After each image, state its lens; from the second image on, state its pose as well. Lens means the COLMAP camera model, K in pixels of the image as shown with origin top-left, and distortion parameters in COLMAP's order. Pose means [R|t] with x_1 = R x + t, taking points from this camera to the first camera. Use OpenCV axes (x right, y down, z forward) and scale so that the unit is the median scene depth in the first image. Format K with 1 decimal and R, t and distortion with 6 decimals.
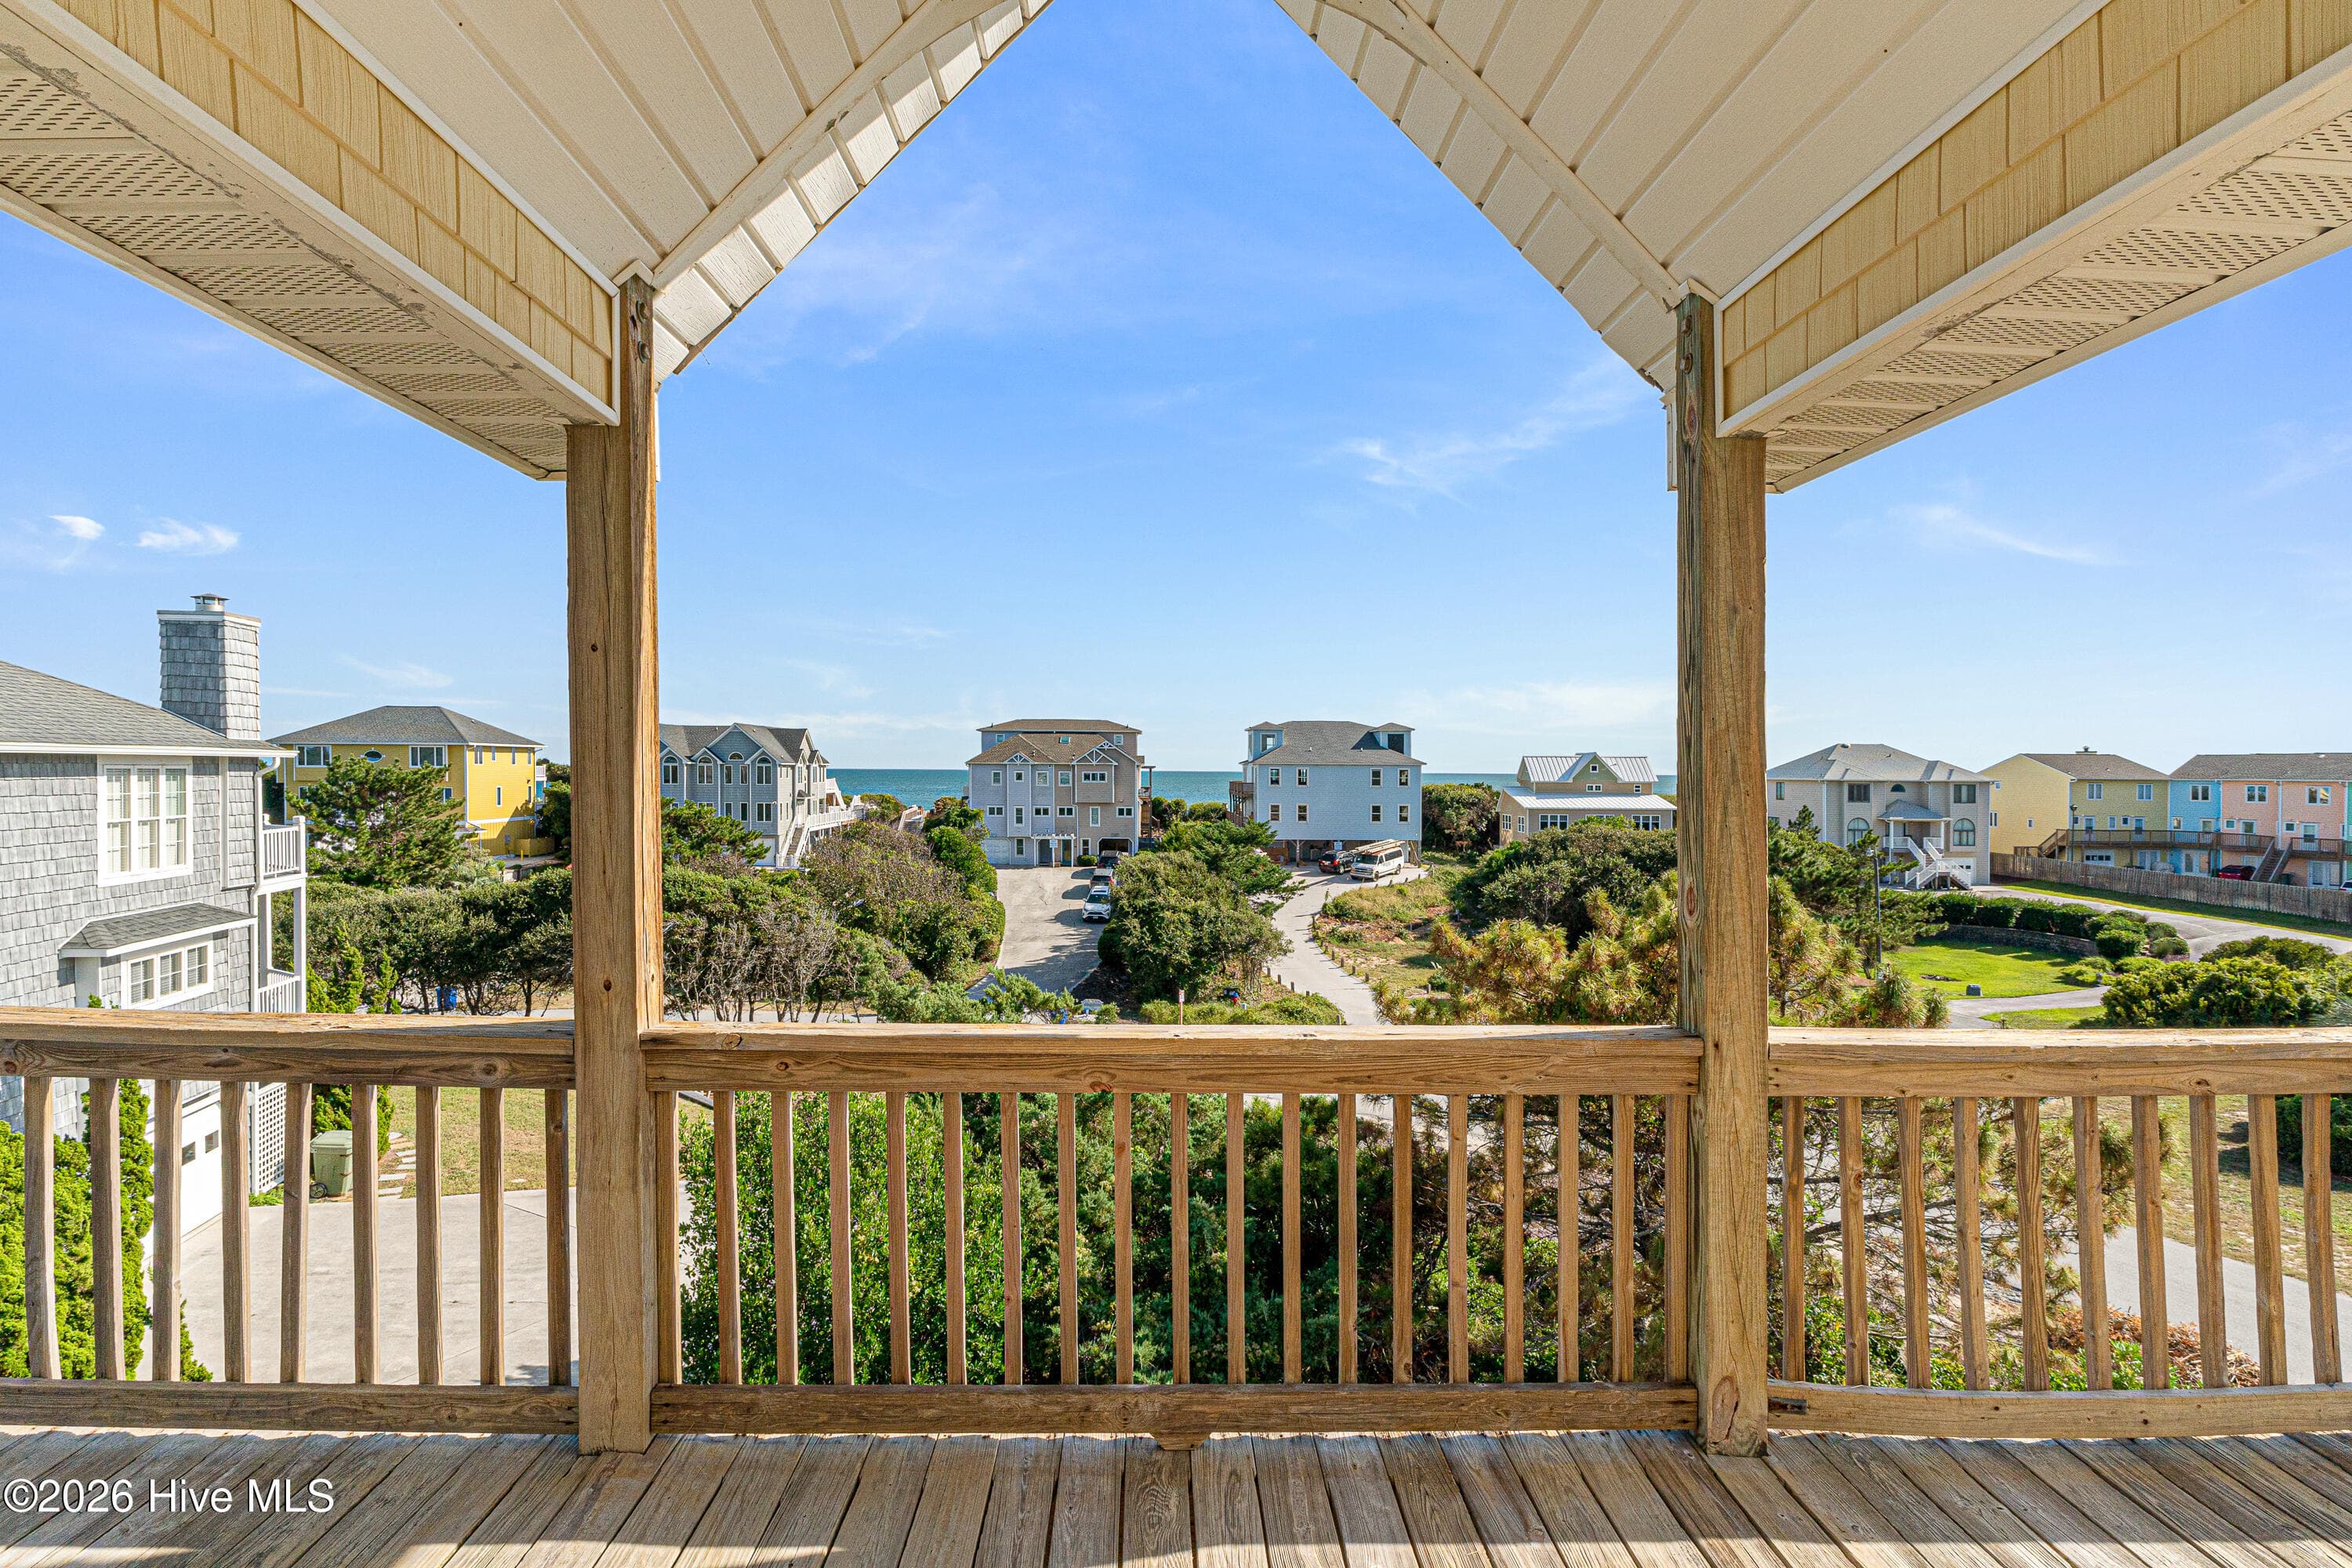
lens RADIAL K [[1140.3, 0, 1176.0], [0, 1140.3, 784.0], [0, 0, 1]] dist [-0.008603, 0.000206]
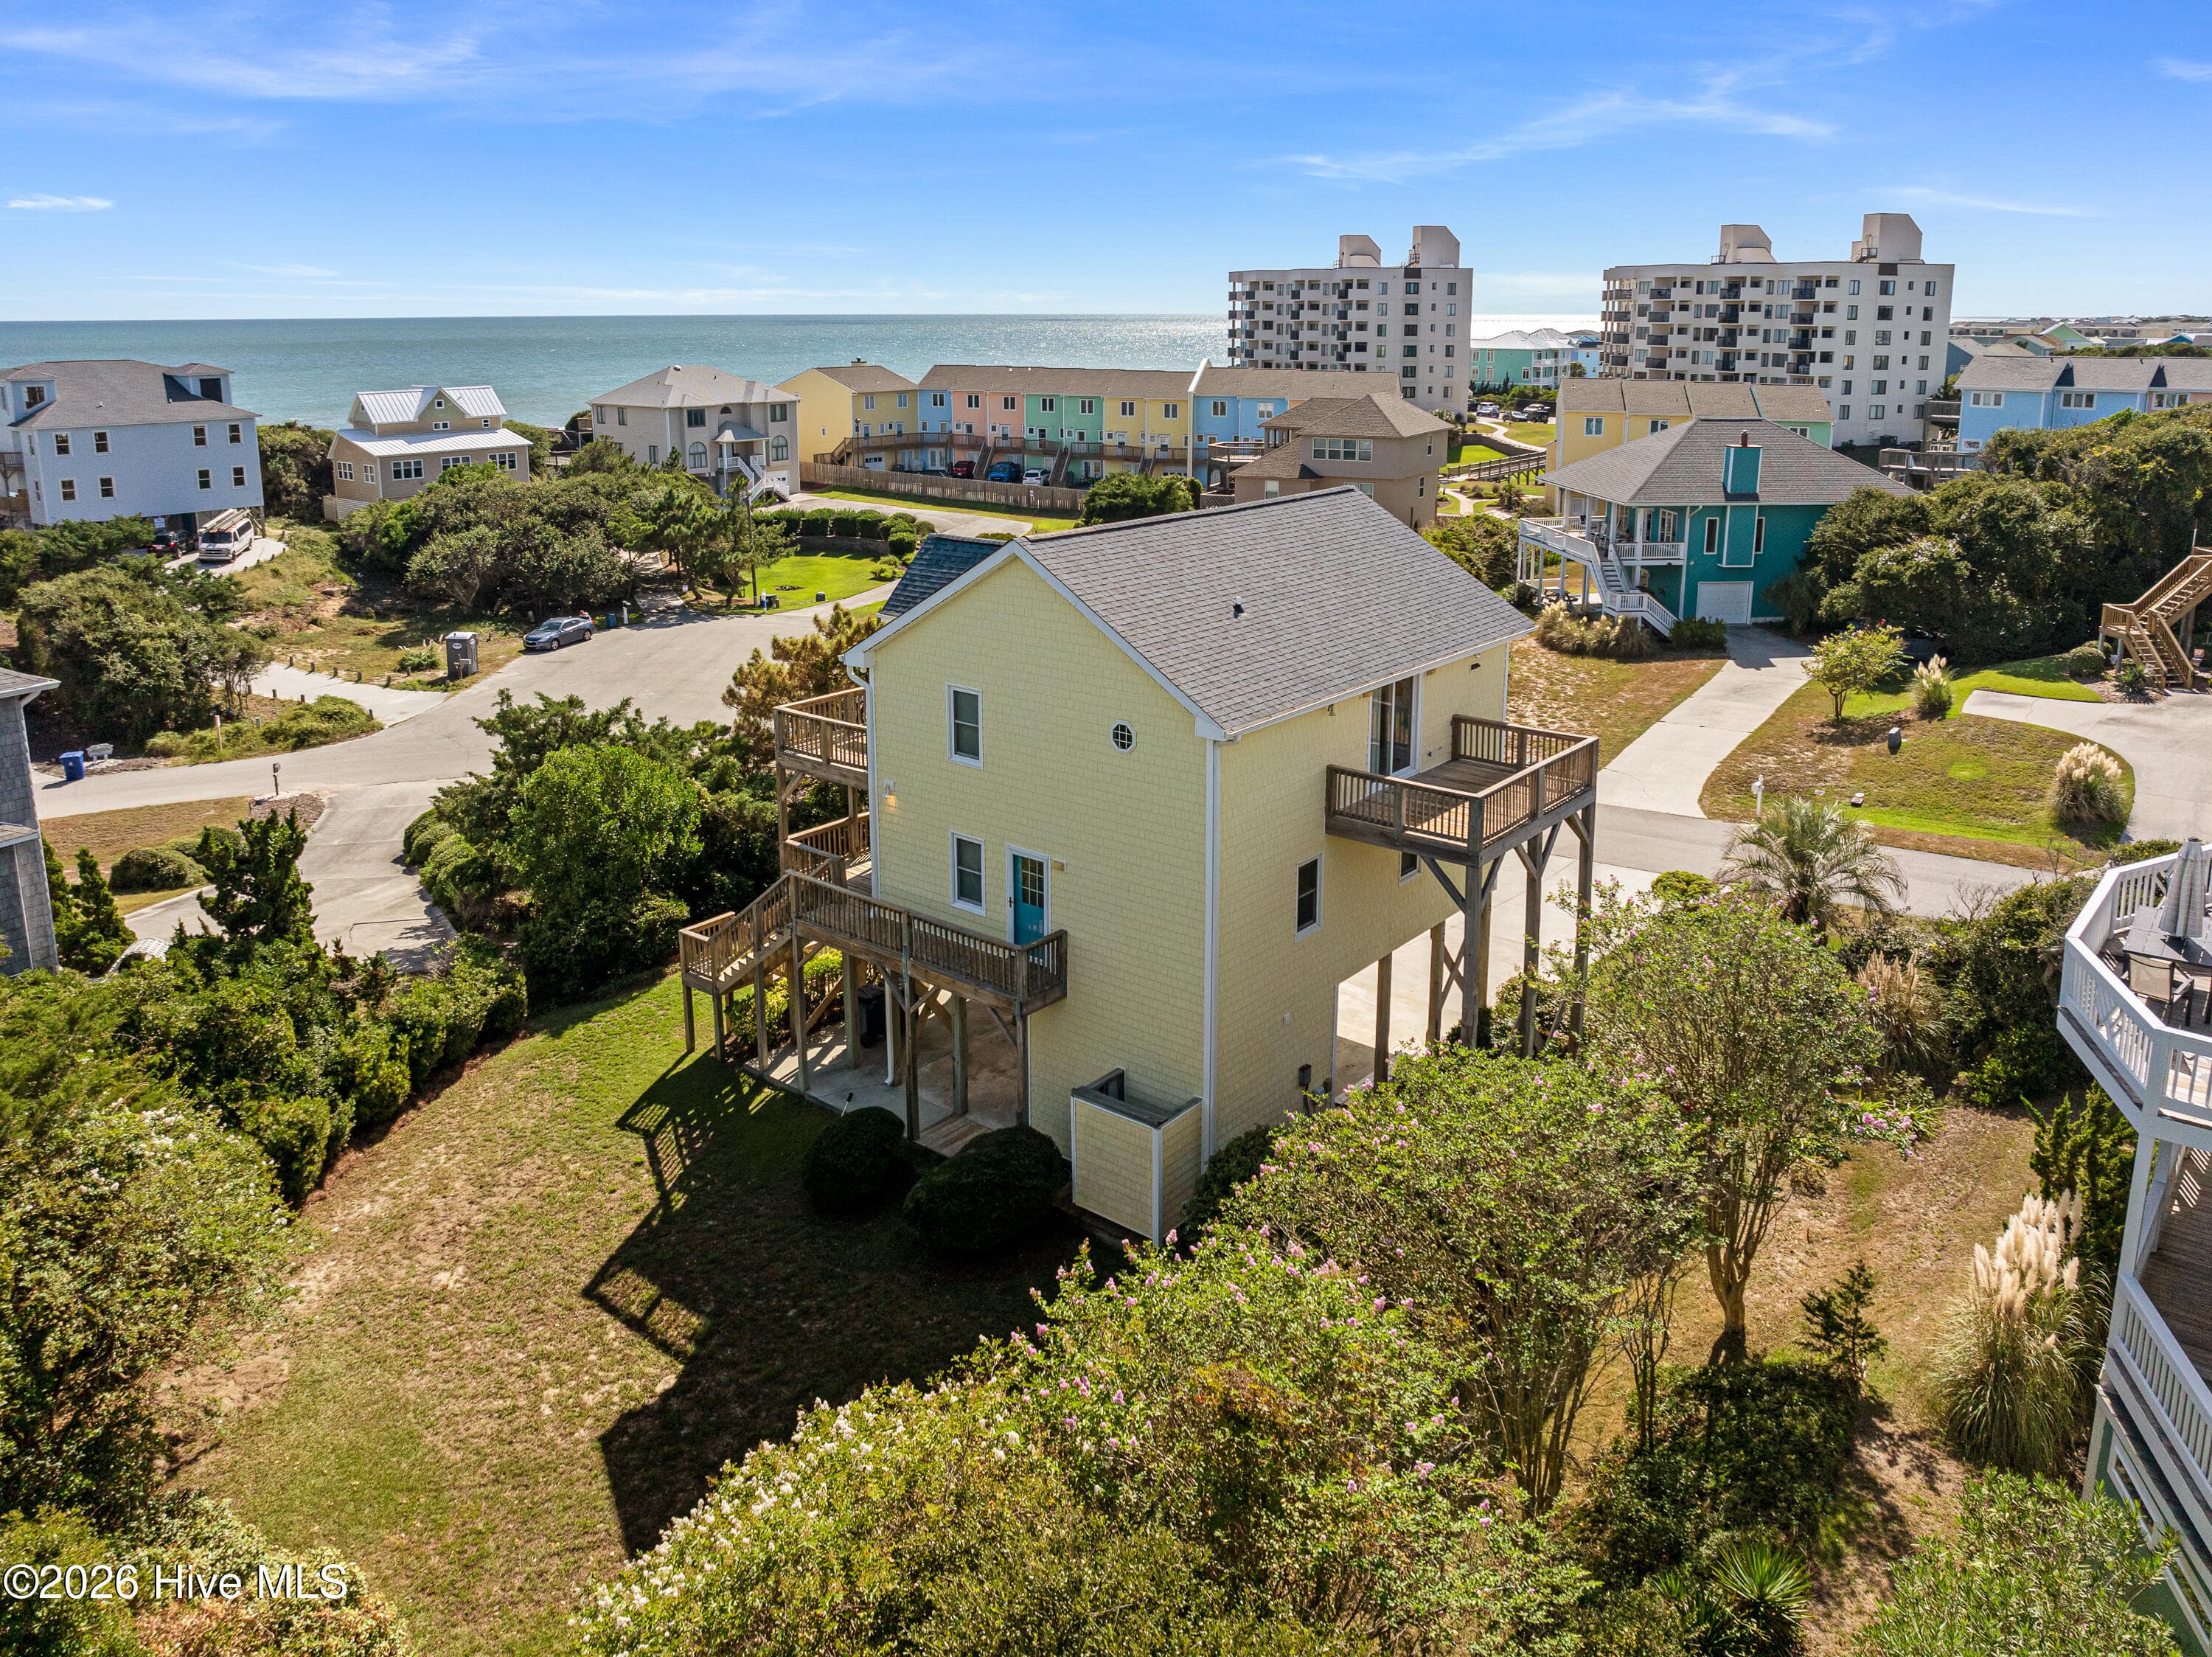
lens RADIAL K [[1618.1, 0, 1104.6], [0, 1618.1, 679.3], [0, 0, 1]] dist [-0.071293, 0.000886]
pose [[0.660397, -0.180173, 0.728981, -0.289143], [0.018862, 0.974462, 0.223758, -0.087047], [-0.750679, -0.134019, 0.646931, -0.287776]]
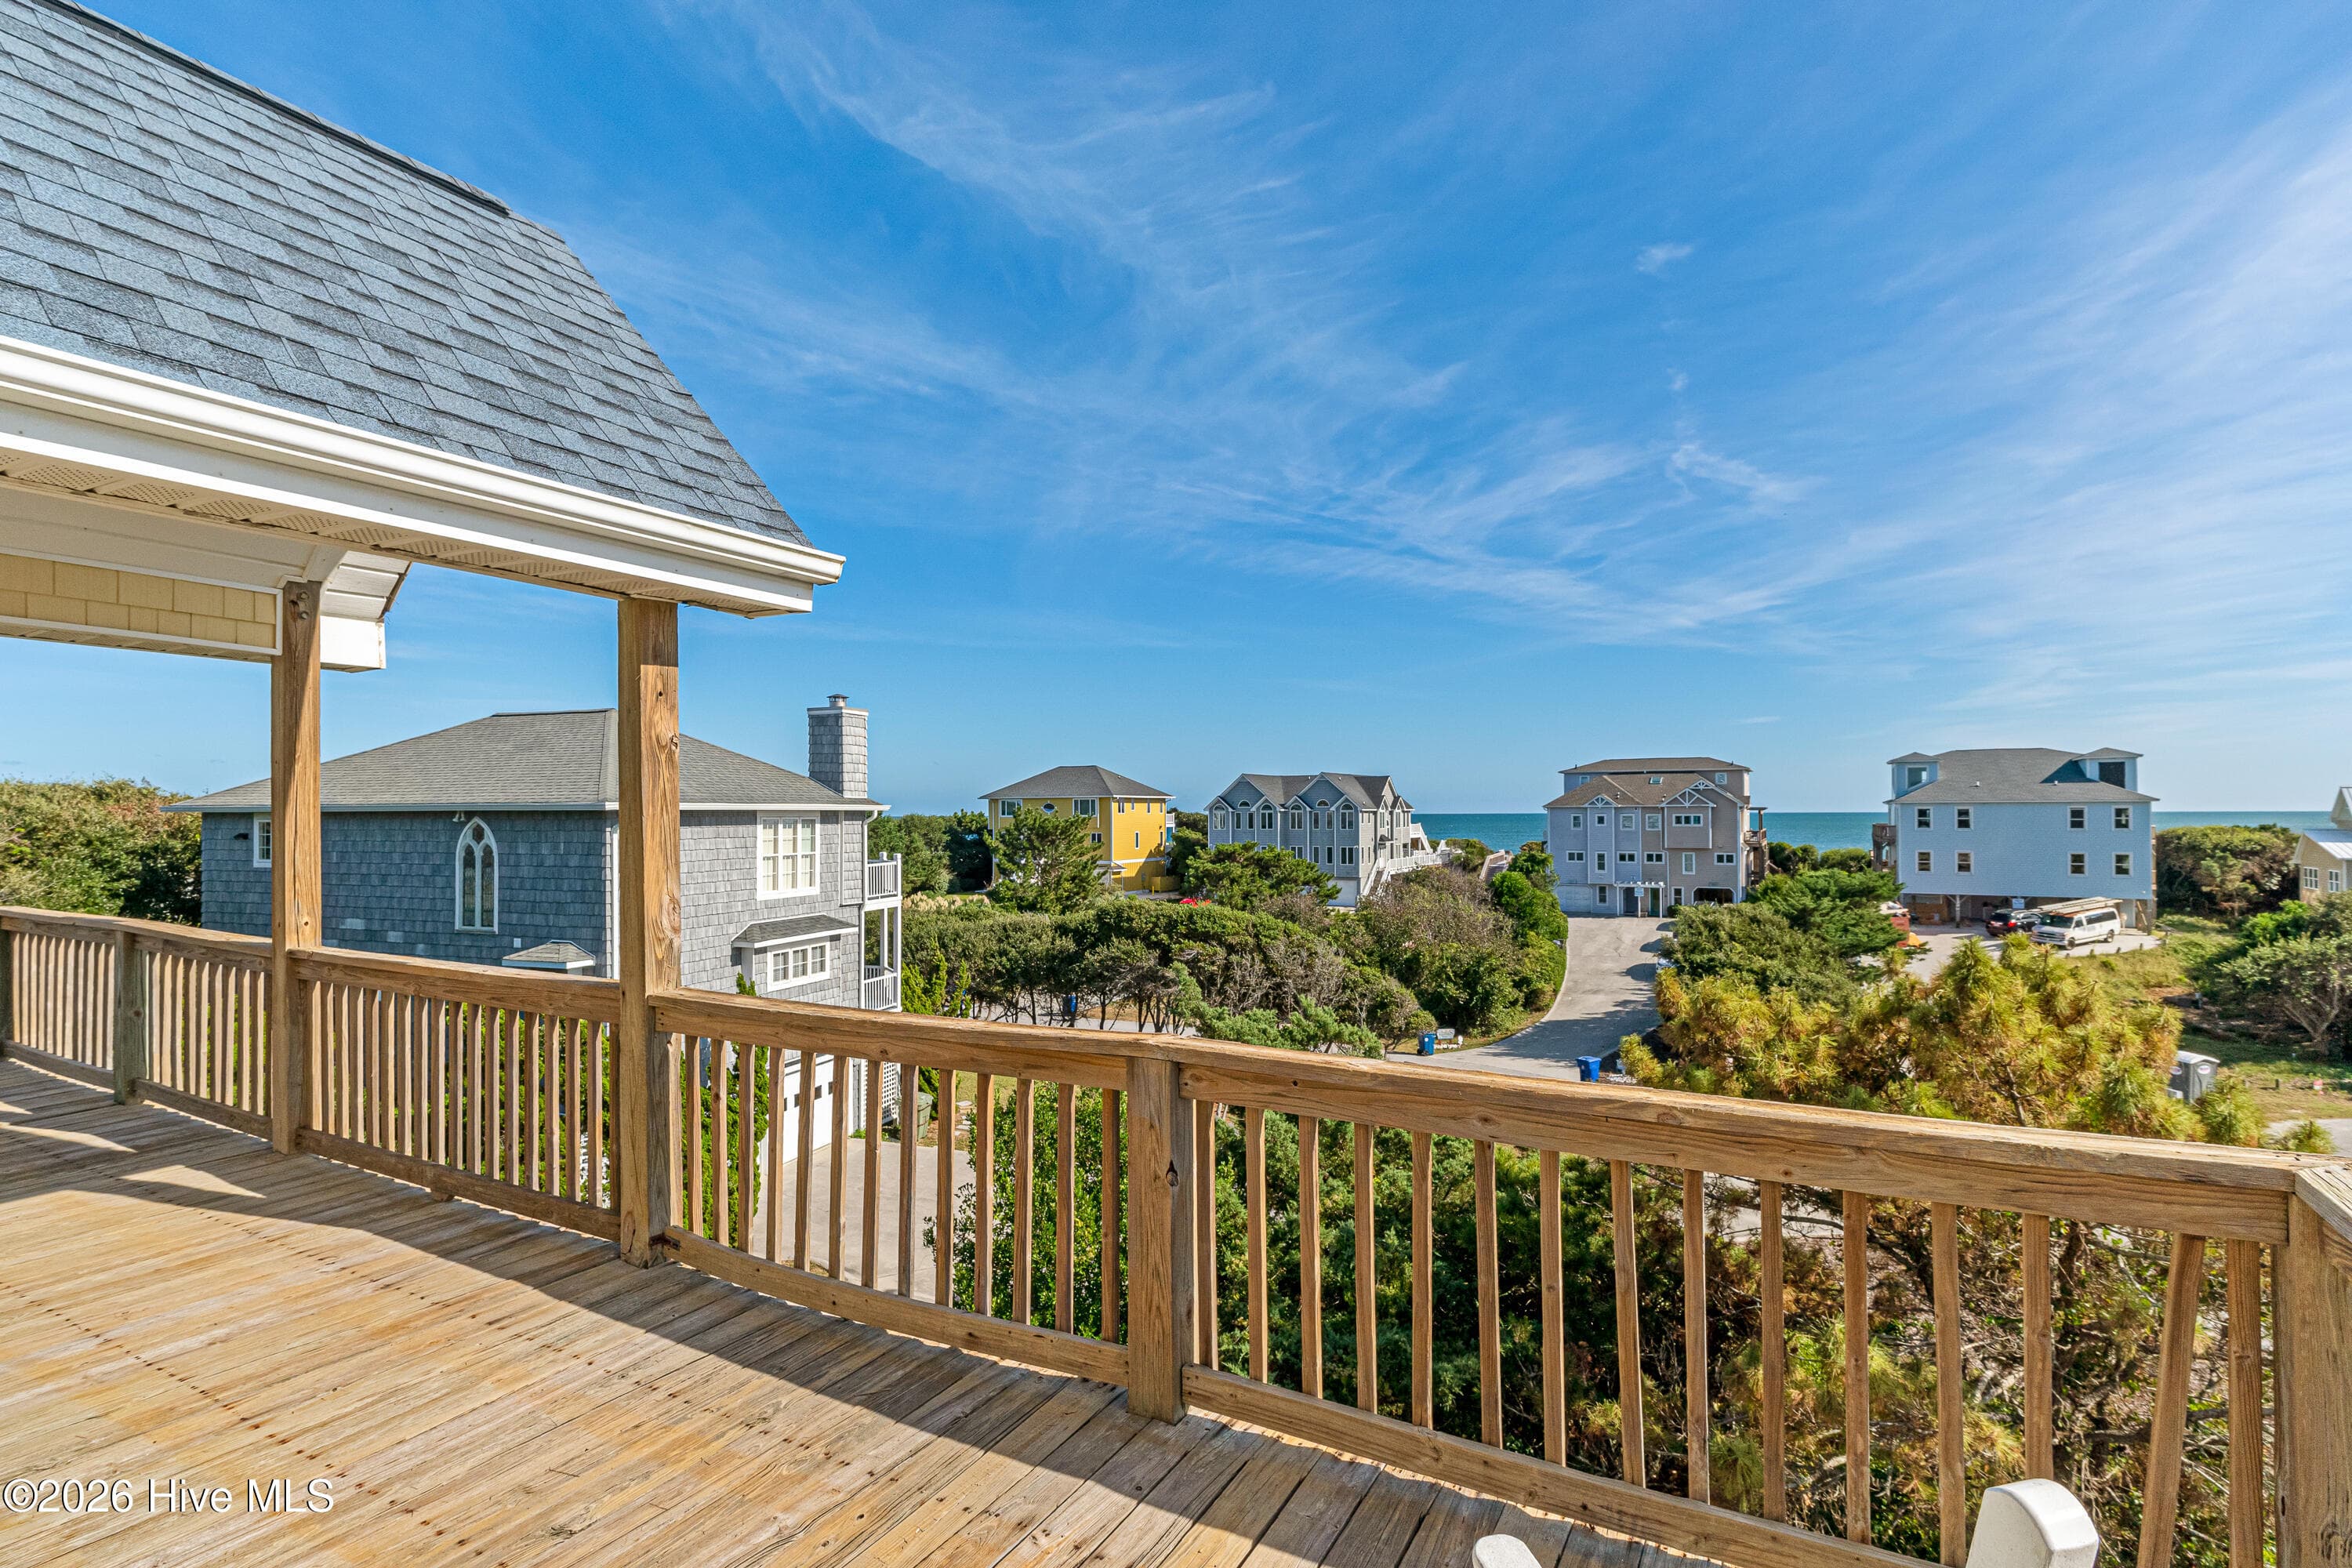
lens RADIAL K [[1145.8, 0, 1166.3], [0, 1145.8, 813.3], [0, 0, 1]] dist [-0.002700, -0.000369]
pose [[0.853447, -0.010866, -0.521066, 0.057776], [0.003738, 0.999885, -0.014728, 0.000403], [0.521166, 0.010622, 0.853390, 0.001788]]
